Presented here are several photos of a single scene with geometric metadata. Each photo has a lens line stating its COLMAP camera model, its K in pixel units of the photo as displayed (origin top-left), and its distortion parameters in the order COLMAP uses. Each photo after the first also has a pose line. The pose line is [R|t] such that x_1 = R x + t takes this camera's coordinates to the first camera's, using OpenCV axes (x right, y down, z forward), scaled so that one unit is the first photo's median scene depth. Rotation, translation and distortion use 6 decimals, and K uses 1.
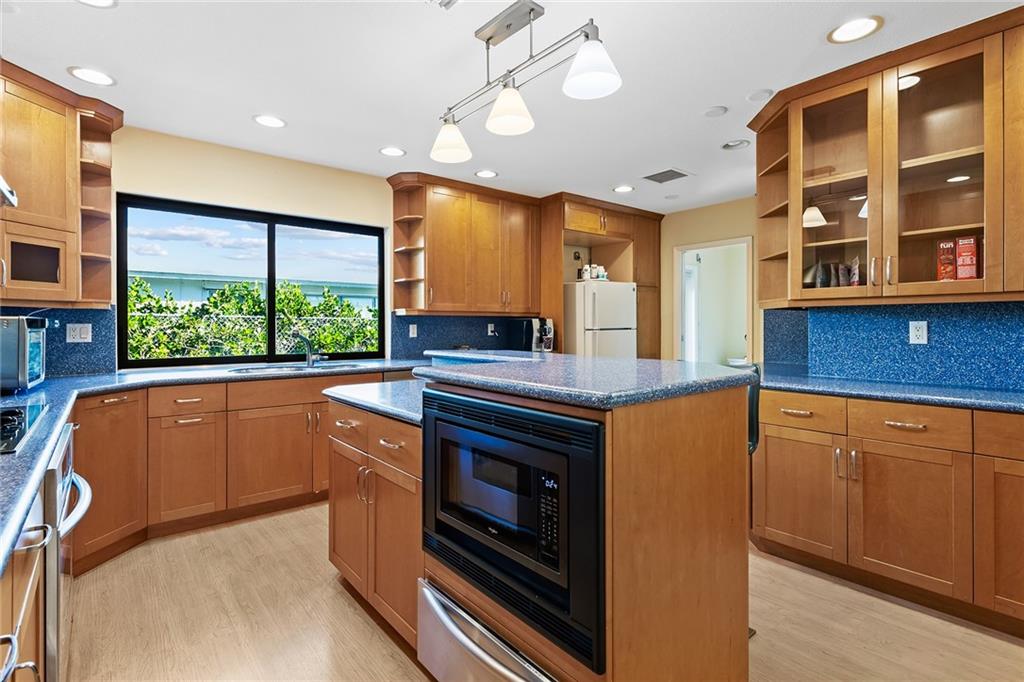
lens RADIAL K [[493.3, 0, 512.7], [0, 493.3, 341.2], [0, 0, 1]] dist [0.000347, -0.000166]
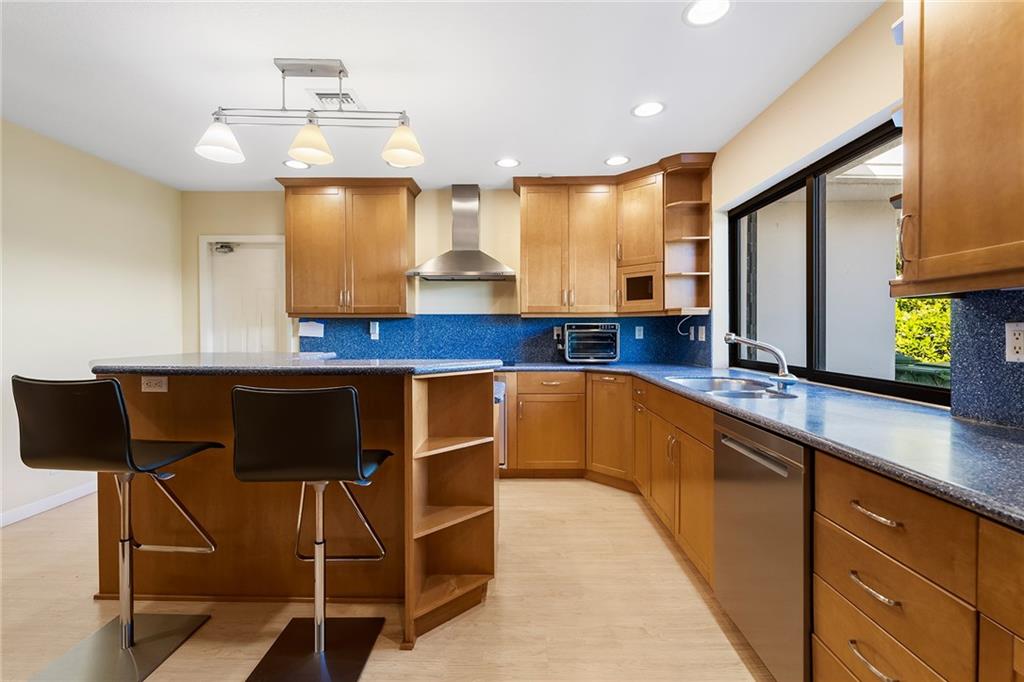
lens RADIAL K [[456.8, 0, 512.0], [0, 456.8, 341.0], [0, 0, 1]] dist [0.001962, -0.000052]
pose [[-0.649744, 0.022537, -0.759819, 0.277421], [-0.020242, 0.998693, 0.046932, -0.034655], [0.759883, 0.045874, -0.648439, 1.115466]]
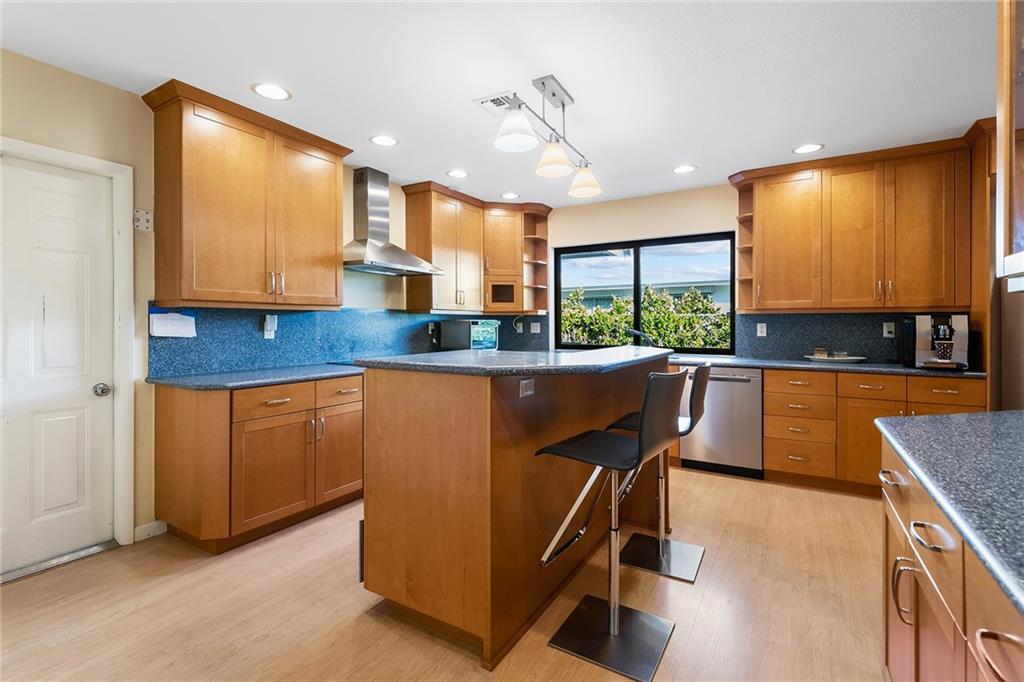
lens RADIAL K [[457.9, 0, 511.5], [0, 457.9, 336.9], [0, 0, 1]] dist [-0.020749, -0.000067]
pose [[0.317348, 0.029082, -0.947863, 0.583556], [-0.029843, 0.999341, 0.020670, -0.012703], [0.947840, 0.021727, 0.318006, 0.292427]]
